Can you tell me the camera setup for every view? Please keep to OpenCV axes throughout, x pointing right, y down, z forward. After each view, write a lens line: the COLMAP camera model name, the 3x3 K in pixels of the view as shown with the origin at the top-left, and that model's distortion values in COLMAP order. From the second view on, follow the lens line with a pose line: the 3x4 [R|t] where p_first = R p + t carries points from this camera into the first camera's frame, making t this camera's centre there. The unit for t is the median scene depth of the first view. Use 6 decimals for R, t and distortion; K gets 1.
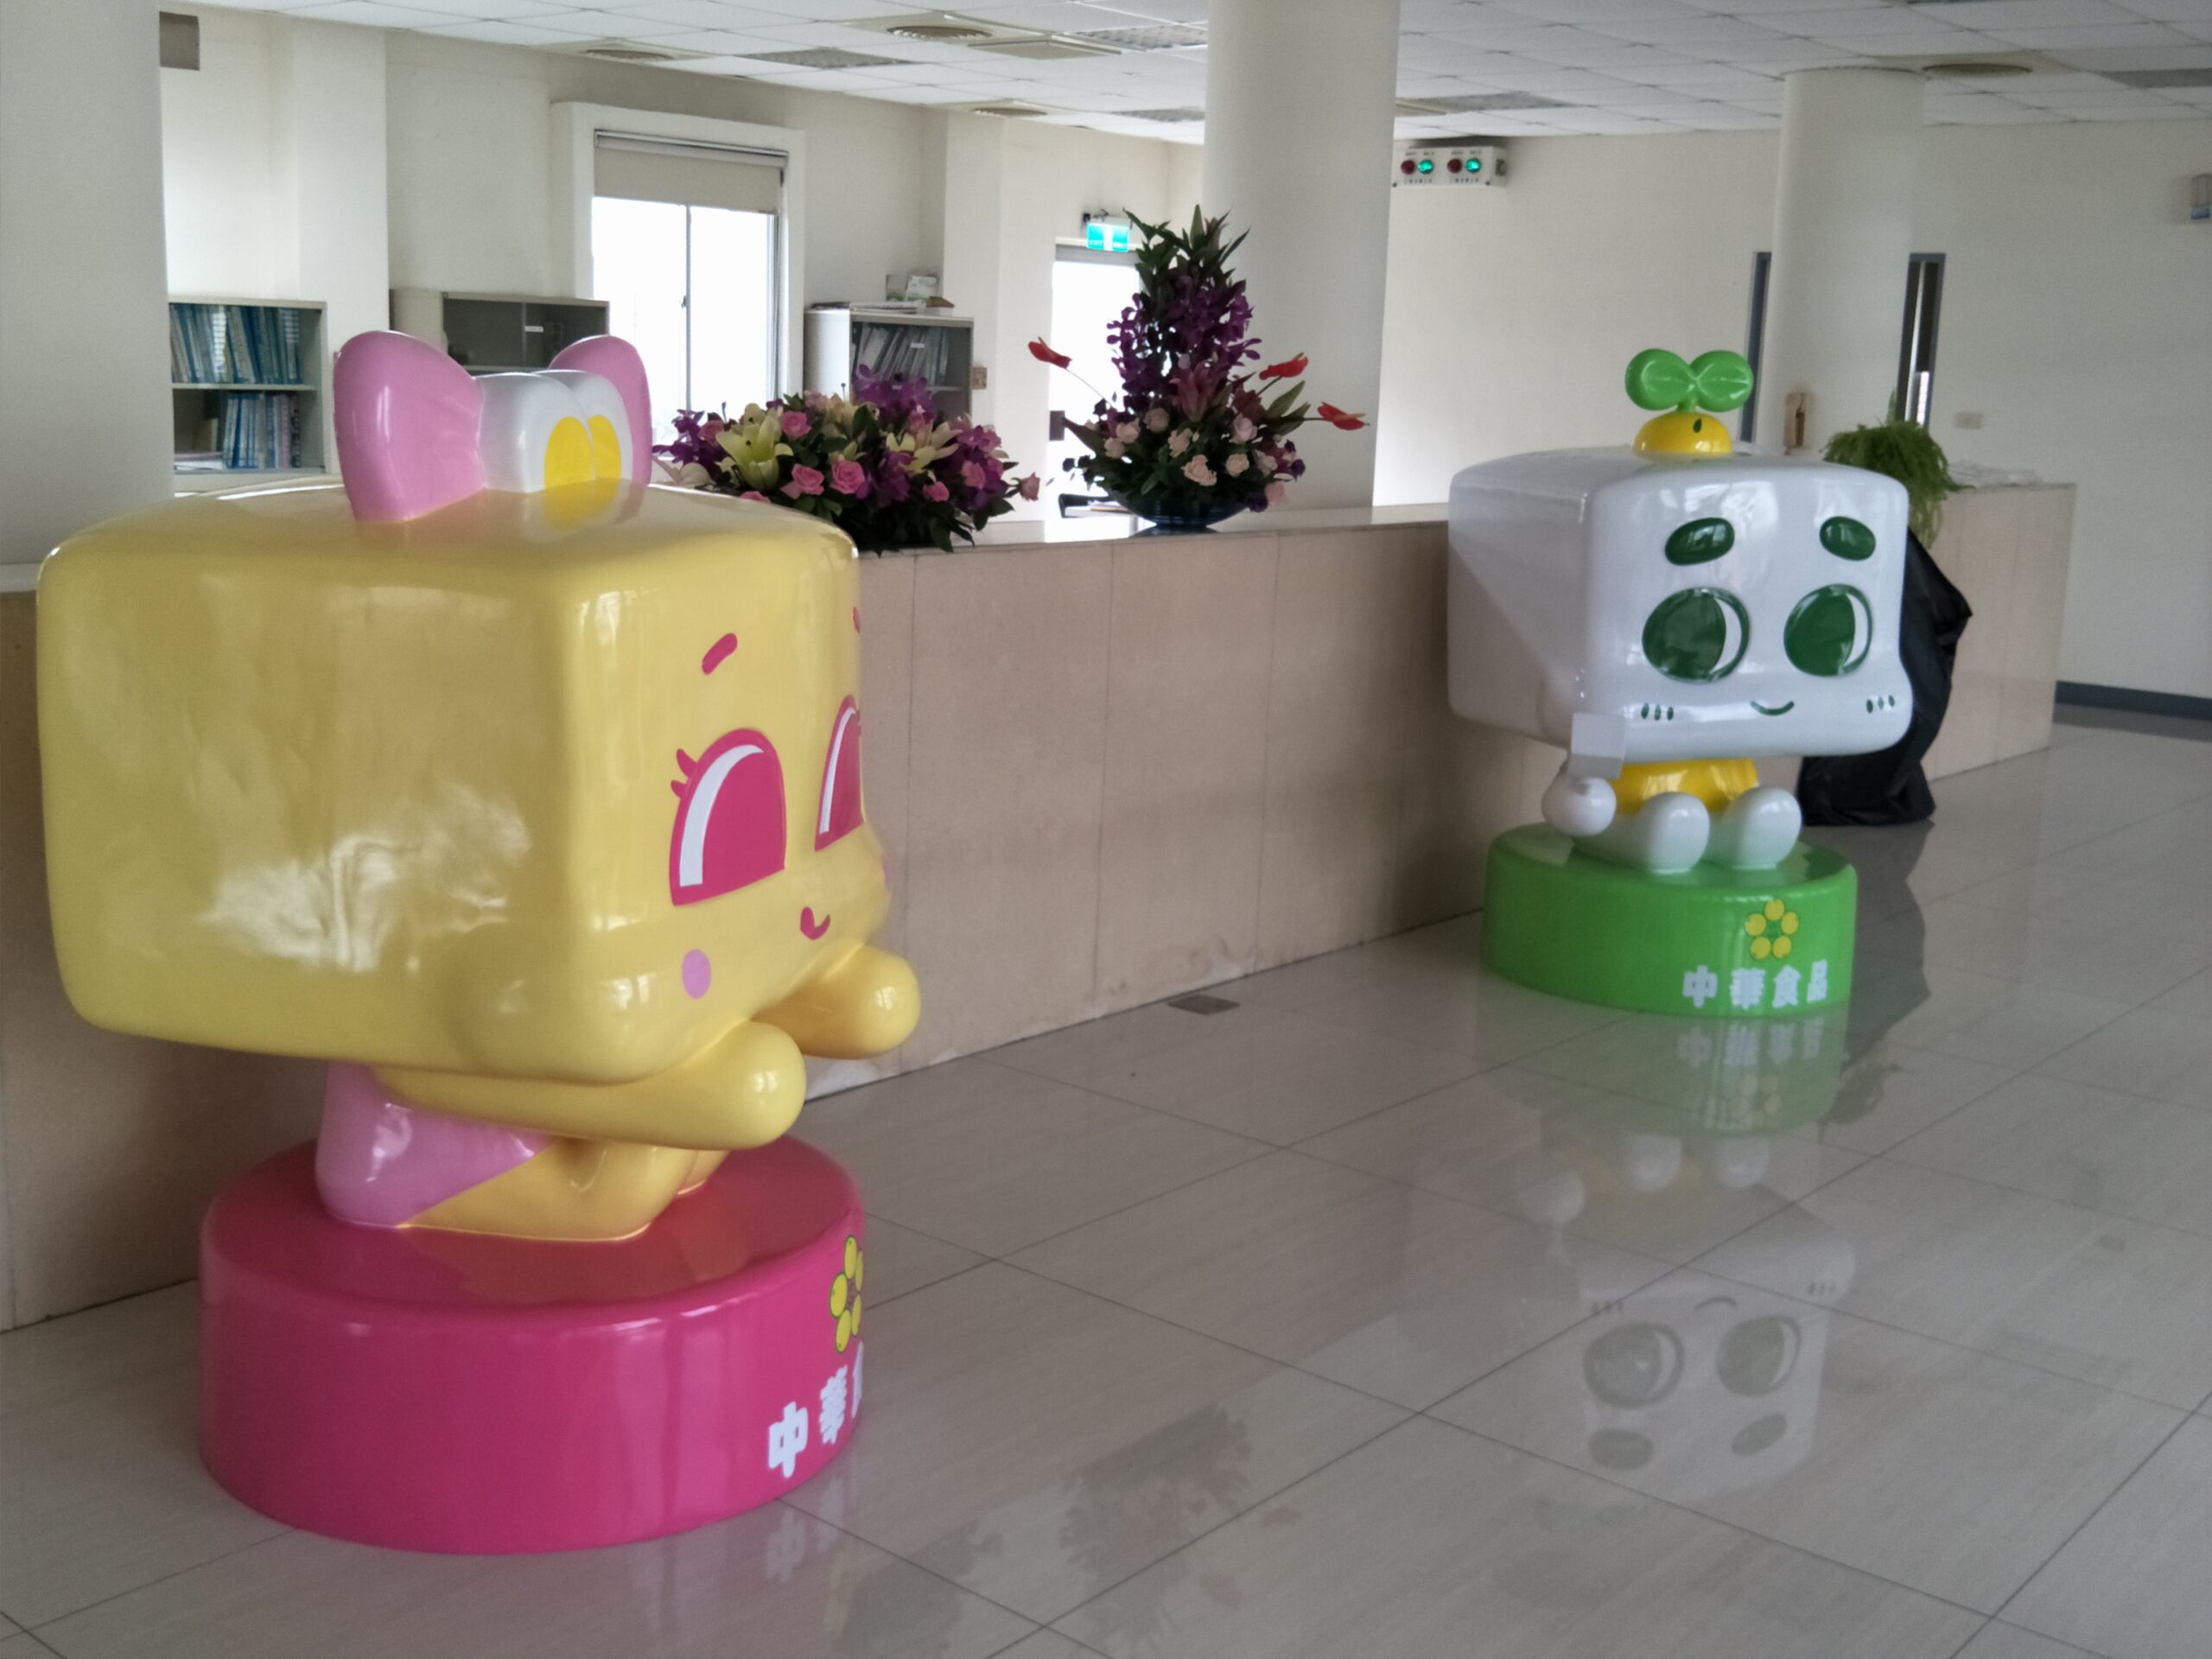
lens RADIAL K [[2497.4, 0, 1067.2], [0, 2497.4, 840.7], [0, 0, 1]] dist [0.022152, 0.008654]
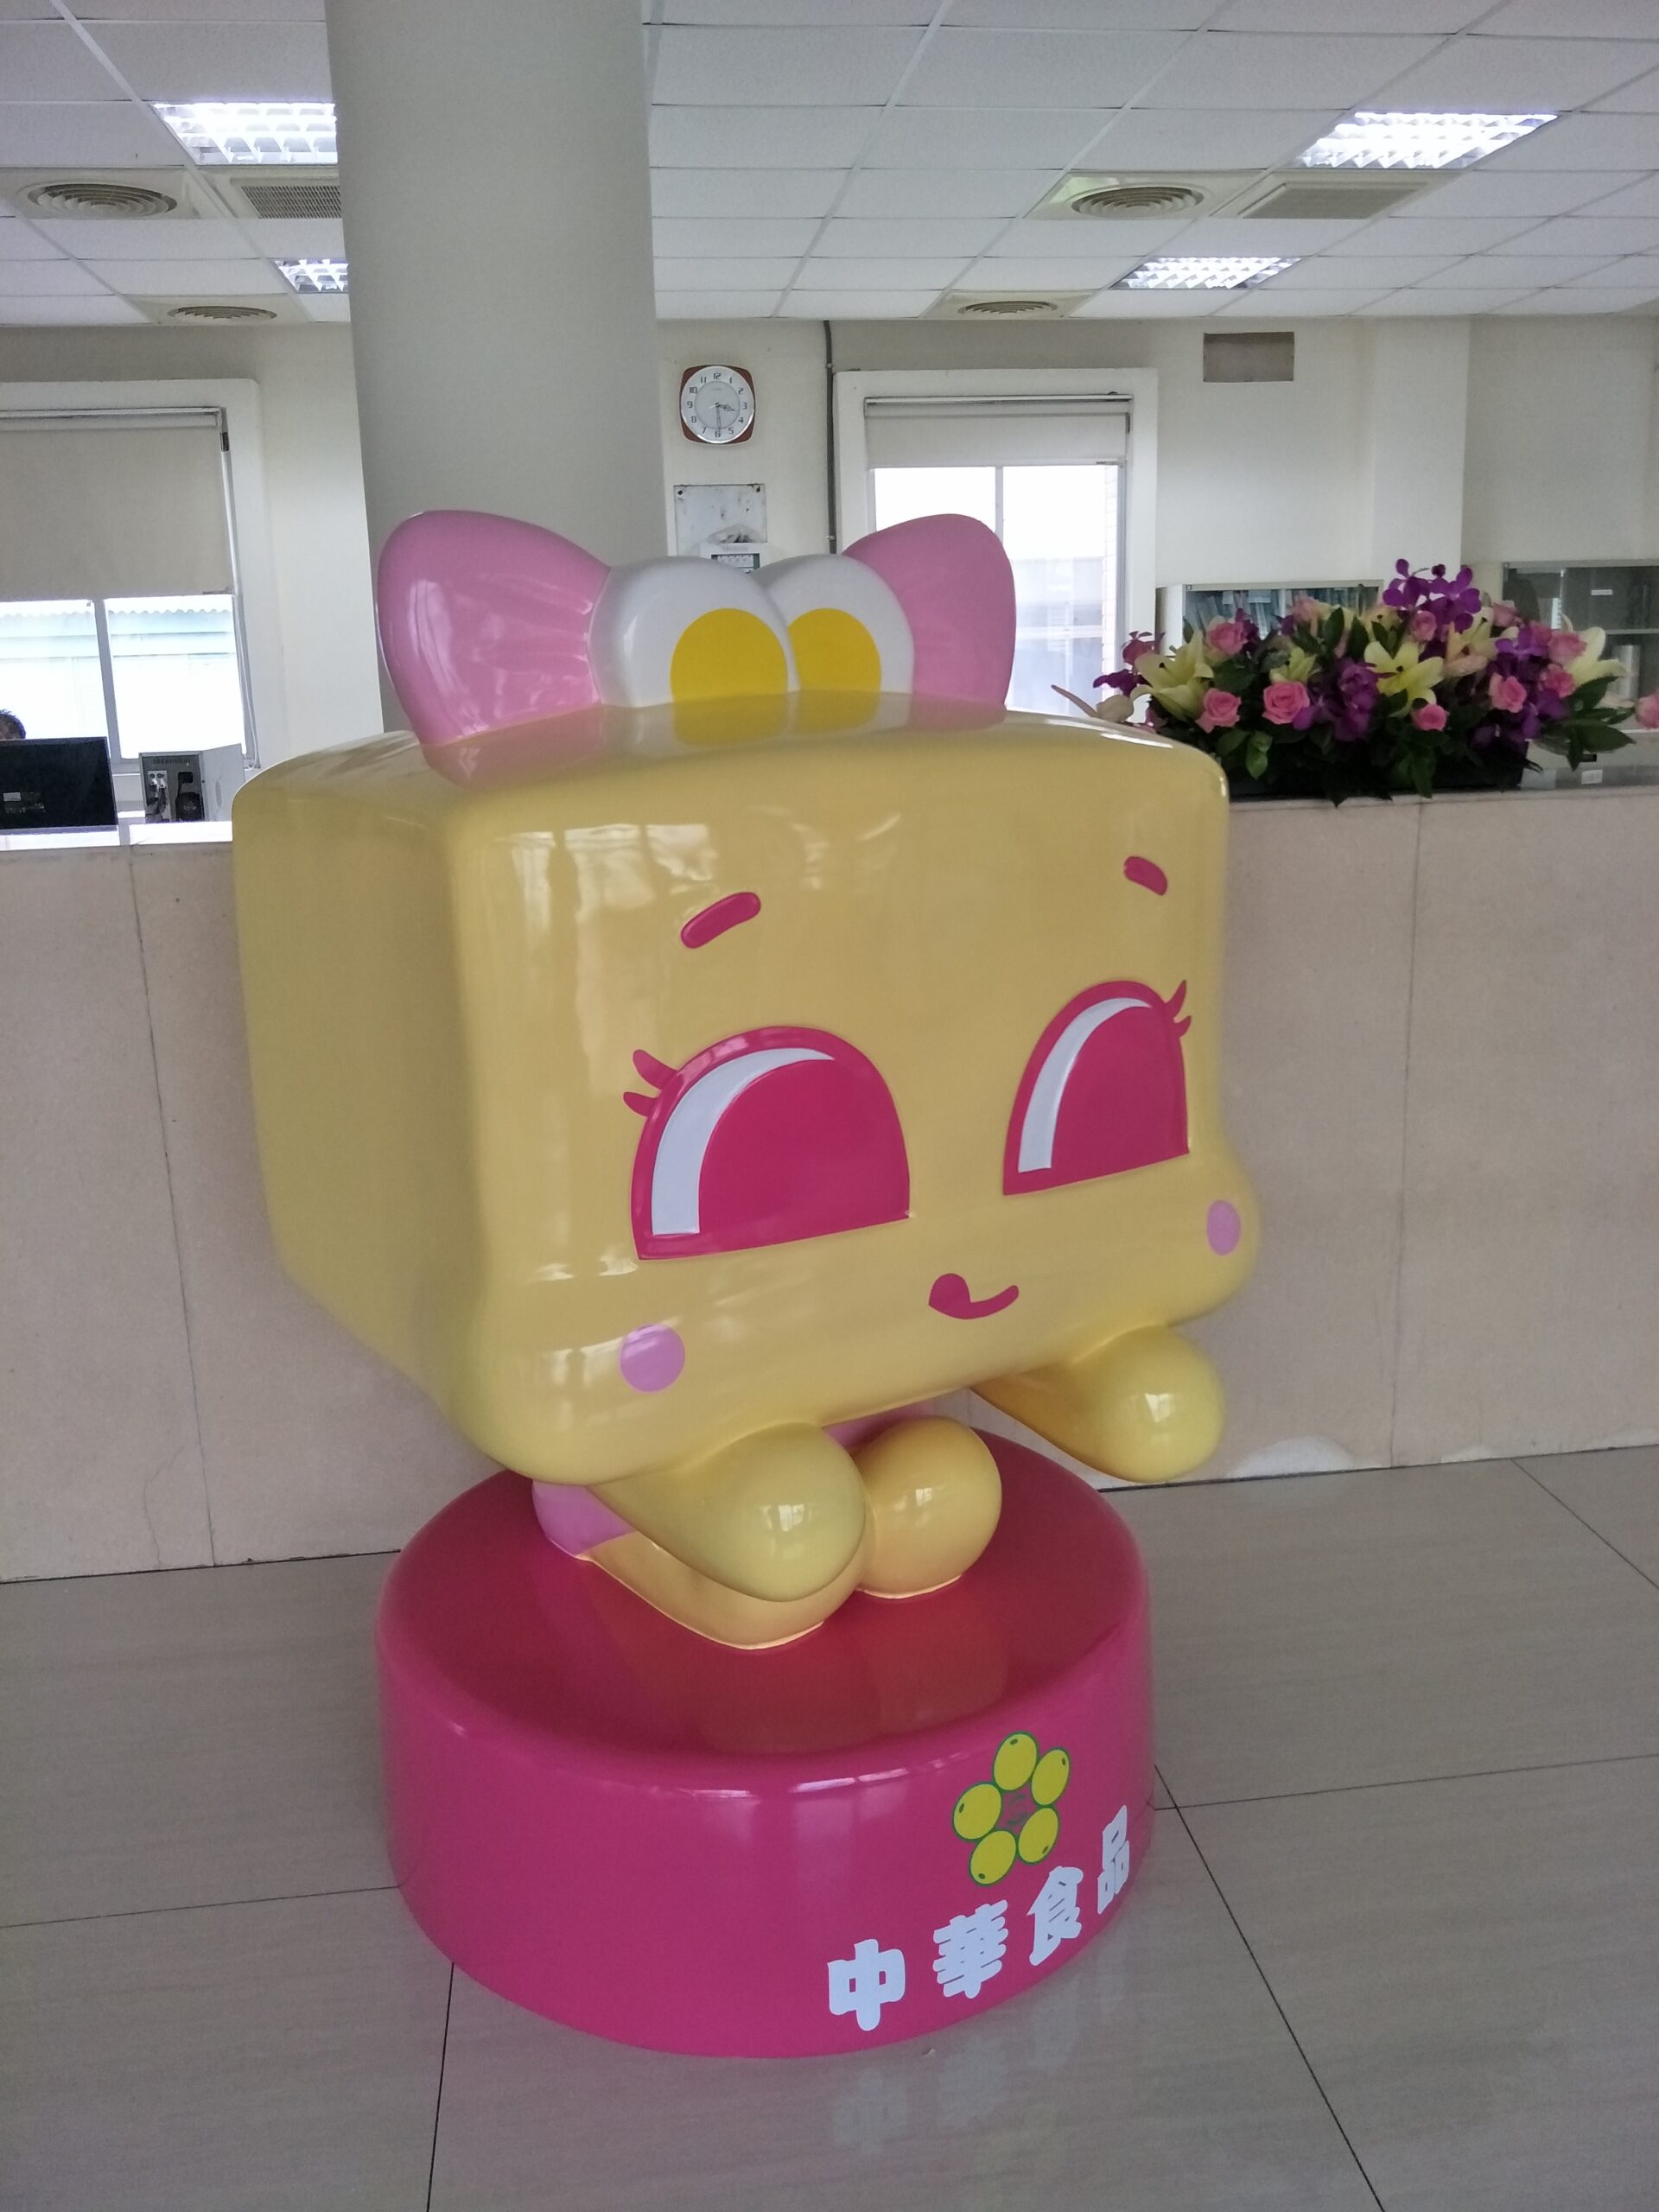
lens RADIAL K [[1876.2, 0, 829.5], [0, 1876.2, 1106.0], [0, 0, 1]] dist [0.008831, -0.024918]
pose [[0.729571, 0.103069, -0.676094, 0.129898], [-0.081182, 0.994641, 0.064028, -0.030530], [0.679070, 0.008174, 0.734028, 0.328981]]
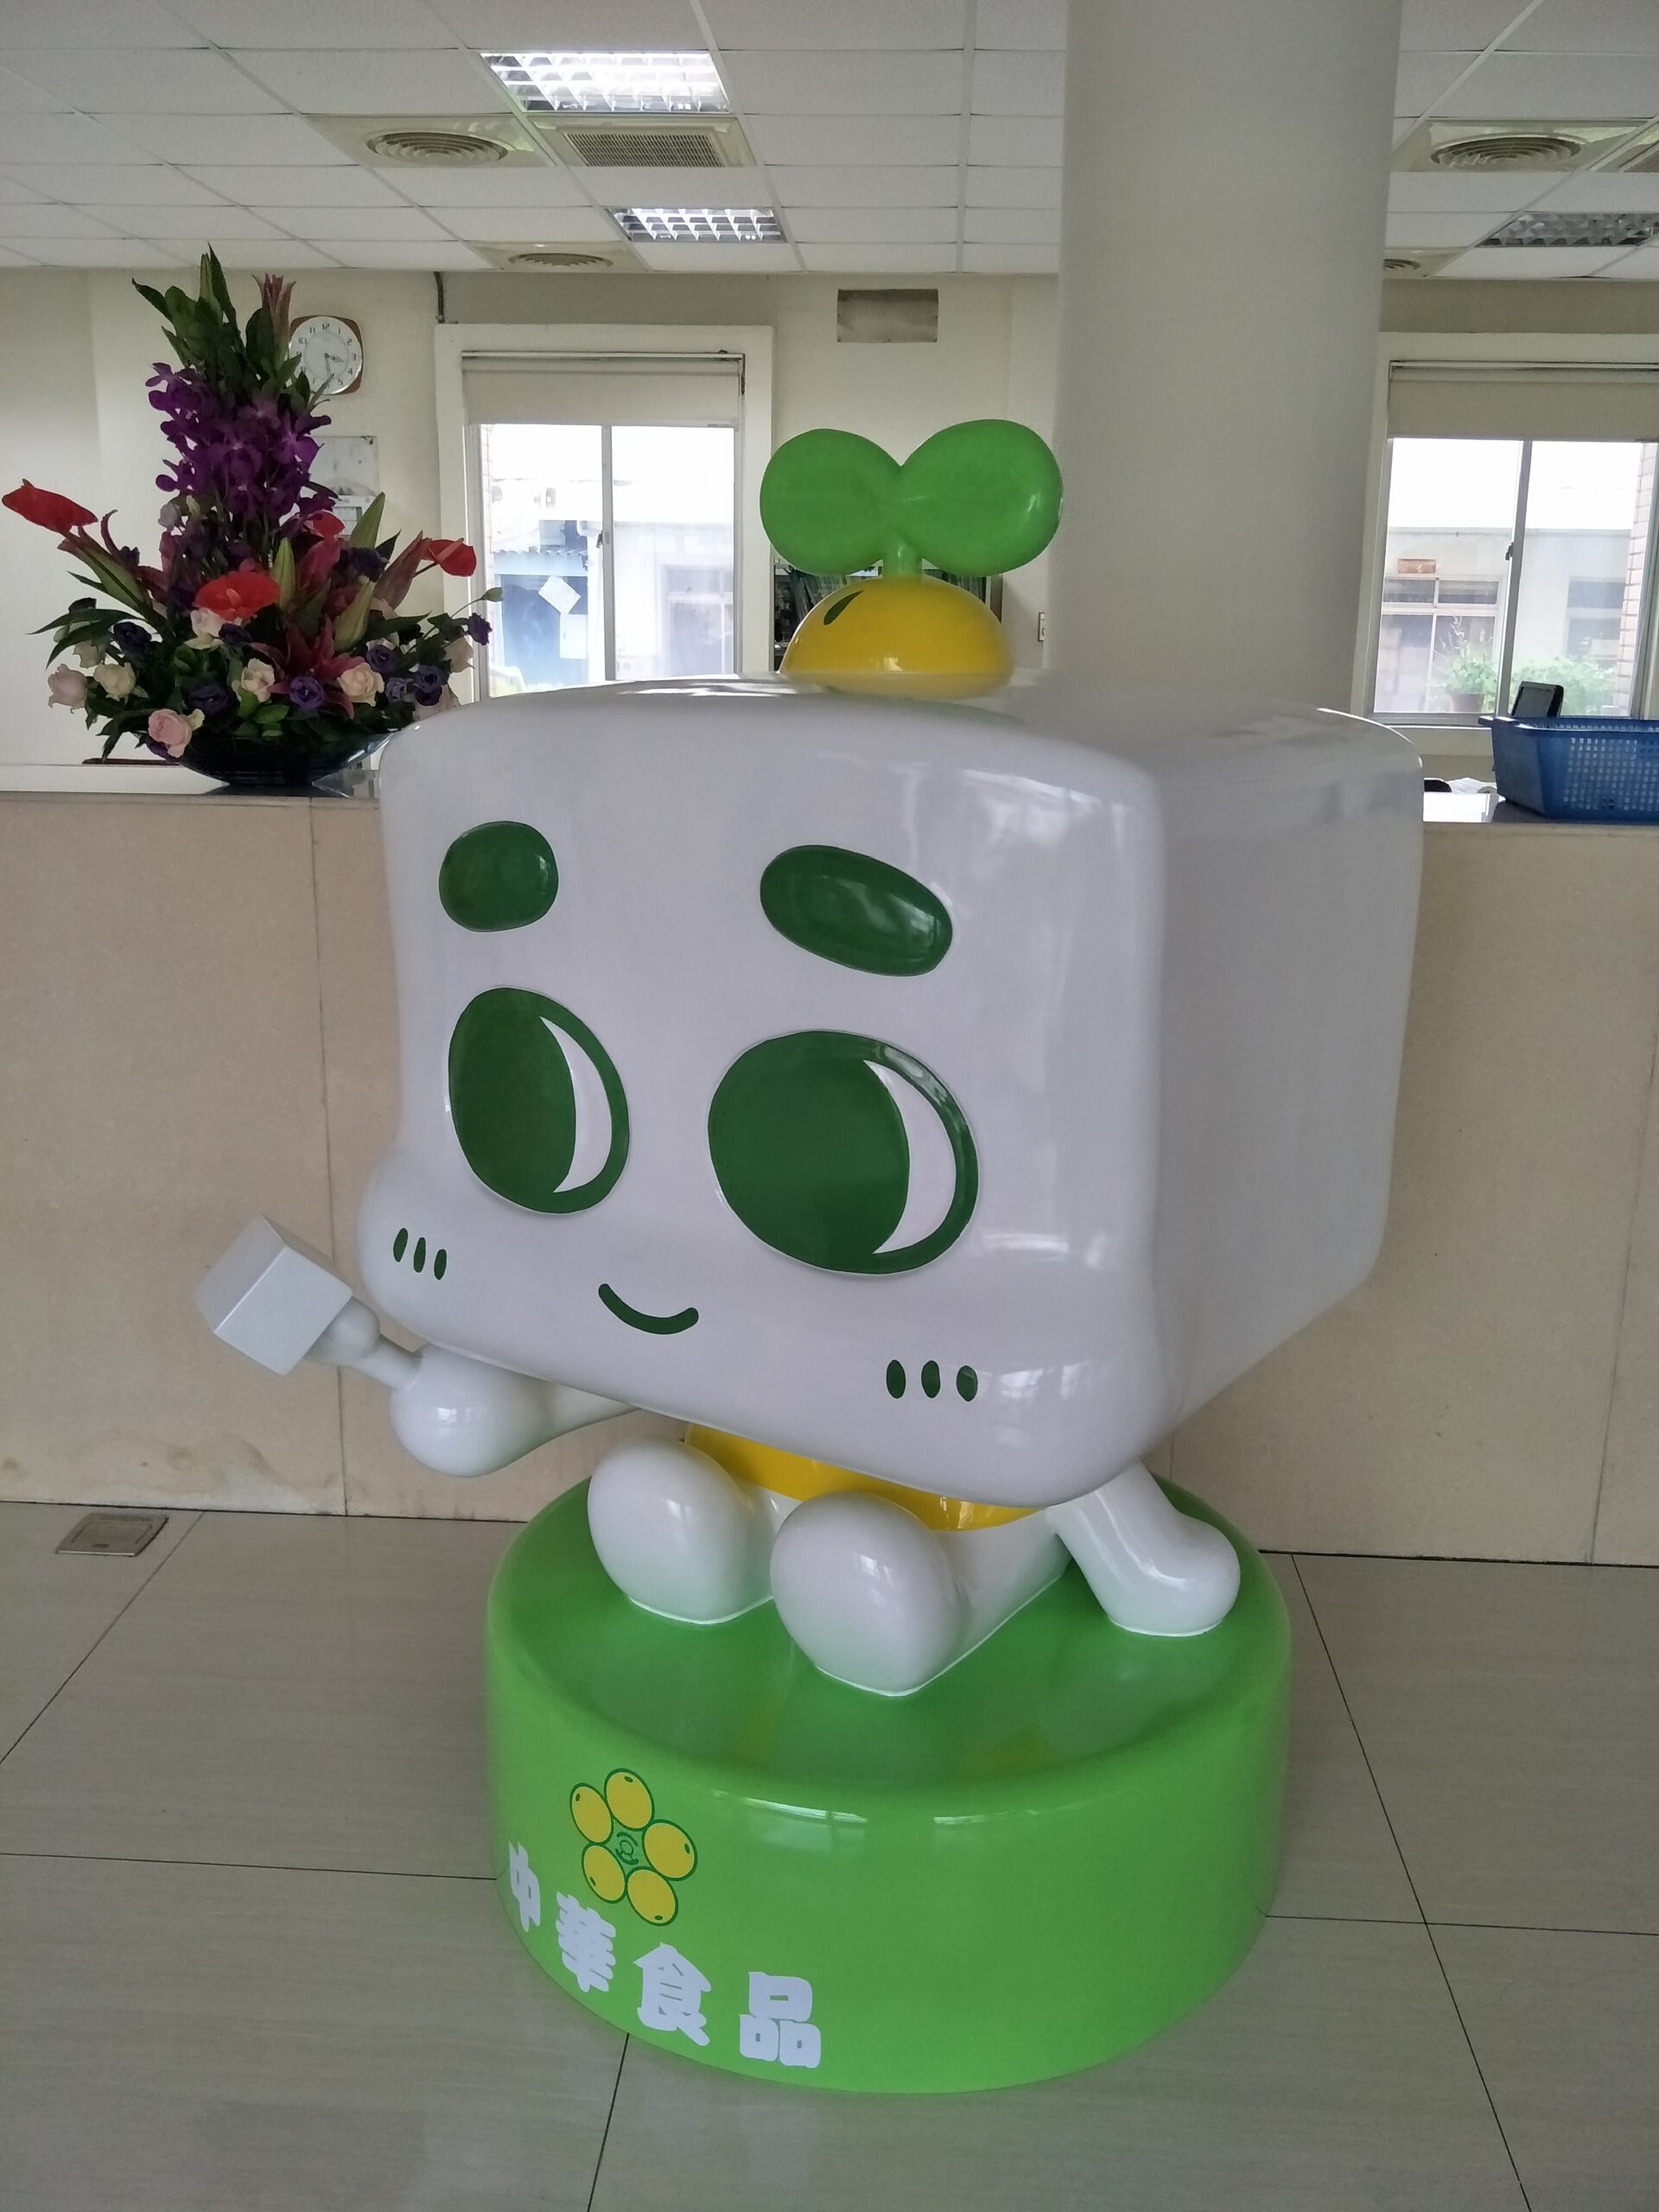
lens RADIAL K [[1912.1, 0, 846.0], [0, 1912.1, 1088.5], [0, 0, 1]] dist [-0.019986, 0.025737]
pose [[0.601546, 0.162761, -0.782082, 0.523673], [-0.149150, 0.984691, 0.090207, -0.118389], [0.784791, 0.062384, 0.616613, 0.824412]]
